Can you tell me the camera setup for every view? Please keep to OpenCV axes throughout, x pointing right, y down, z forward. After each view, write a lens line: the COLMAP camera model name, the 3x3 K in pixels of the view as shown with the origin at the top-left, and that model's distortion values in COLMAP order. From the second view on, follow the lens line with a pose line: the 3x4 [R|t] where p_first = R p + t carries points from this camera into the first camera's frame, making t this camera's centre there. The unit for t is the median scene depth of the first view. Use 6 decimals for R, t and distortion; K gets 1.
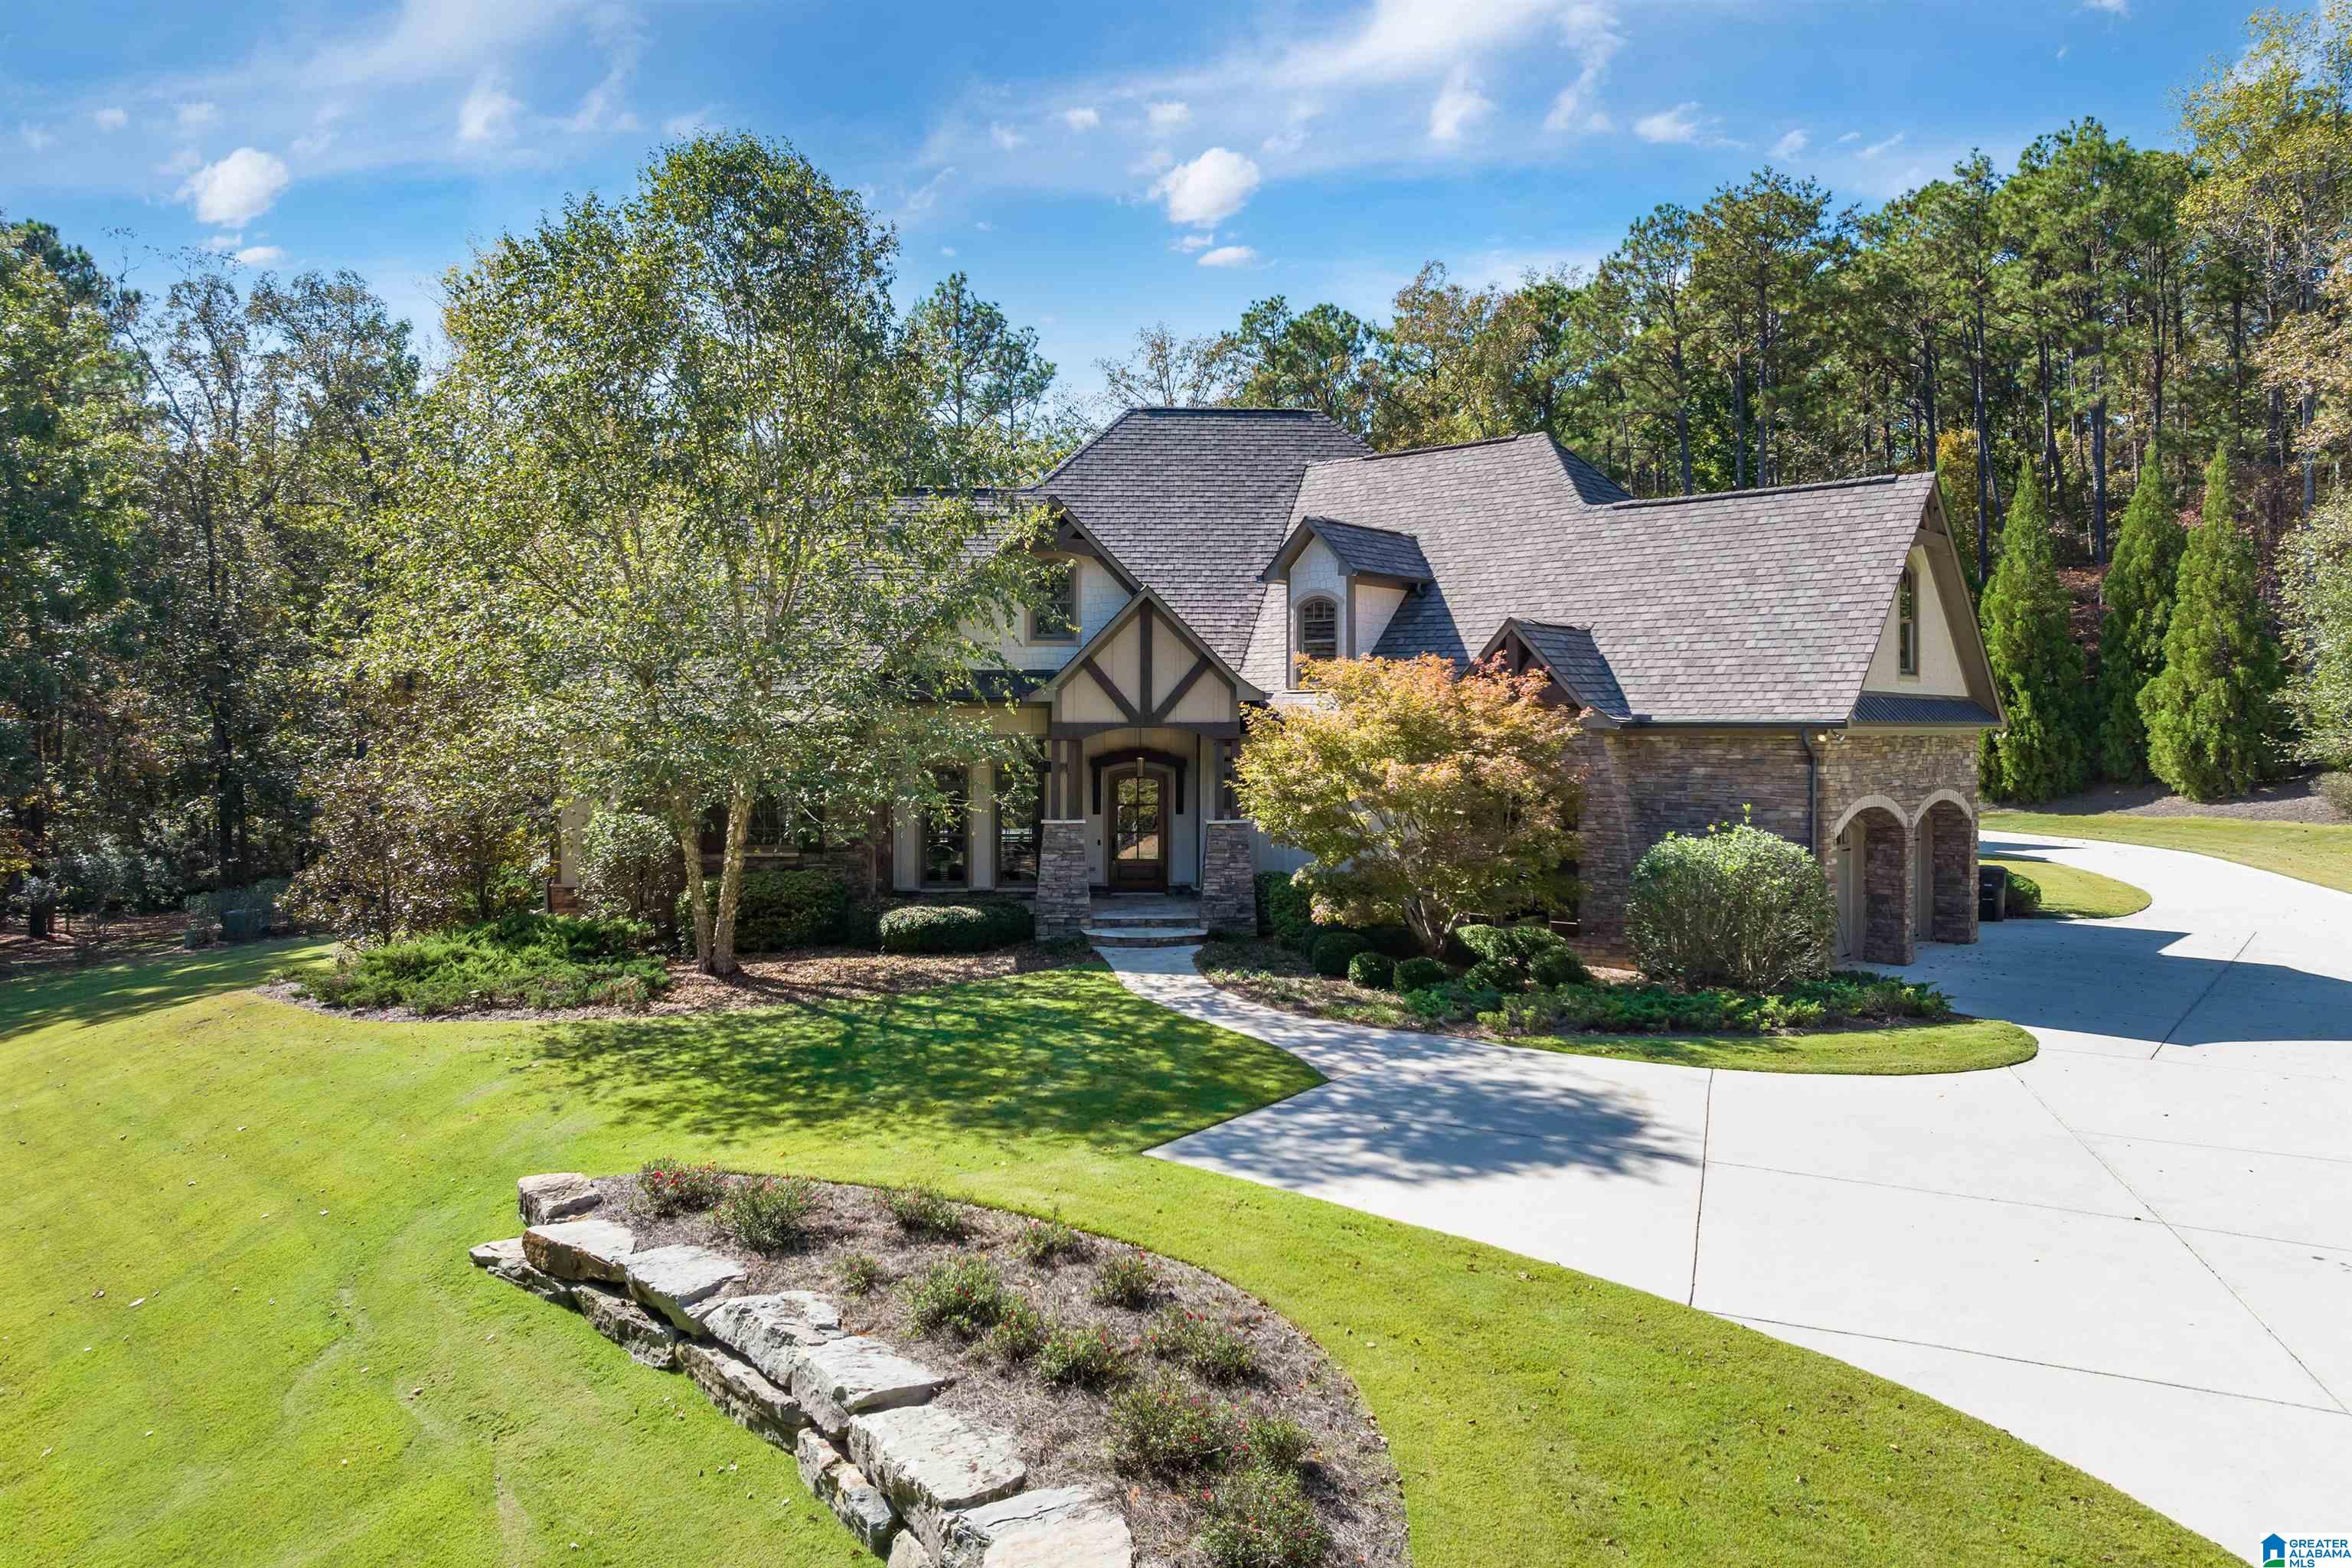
lens RADIAL K [[1661.1, 0, 1179.5], [0, 1661.1, 744.2], [0, 0, 1]] dist [-0.041975, 0.007356]
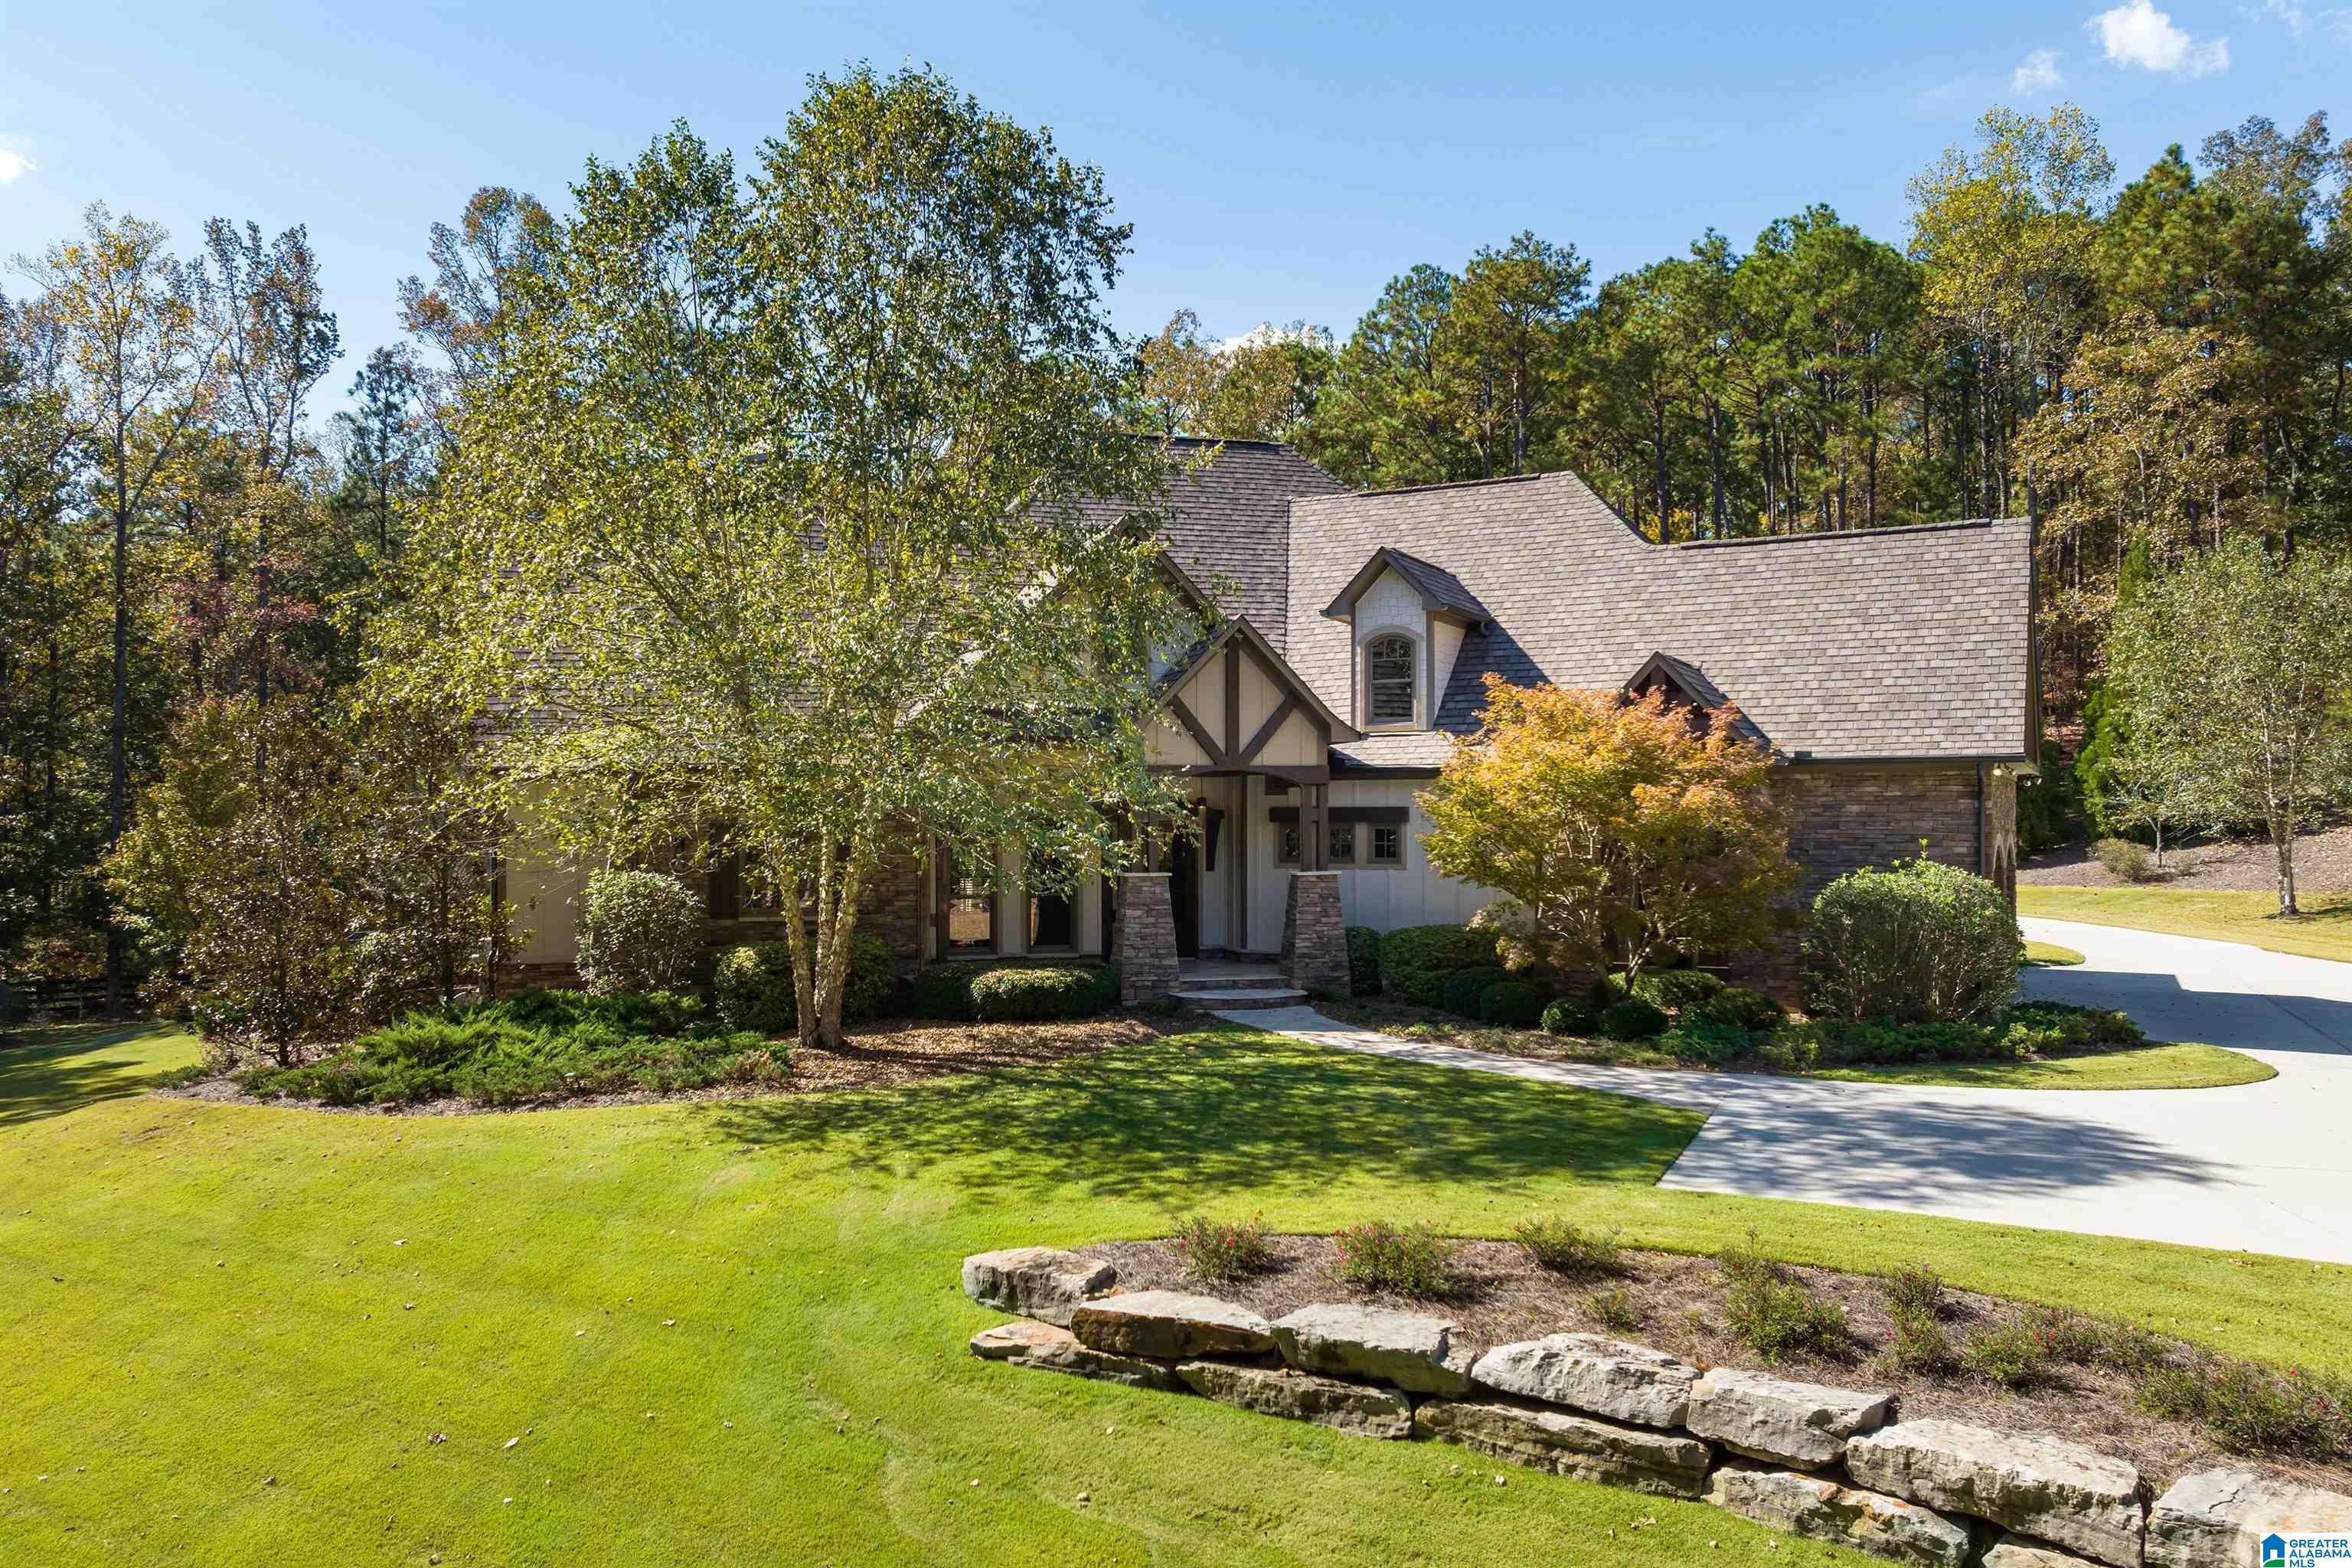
lens RADIAL K [[1788.1, 0, 1175.0], [0, 1788.1, 820.6], [0, 0, 1]] dist [-0.042035, -0.004333]
pose [[0.976300, -0.003874, 0.216388, -0.300525], [0.005815, 0.999948, -0.008334, 0.028826], [-0.216345, 0.009395, 0.976272, 0.050232]]
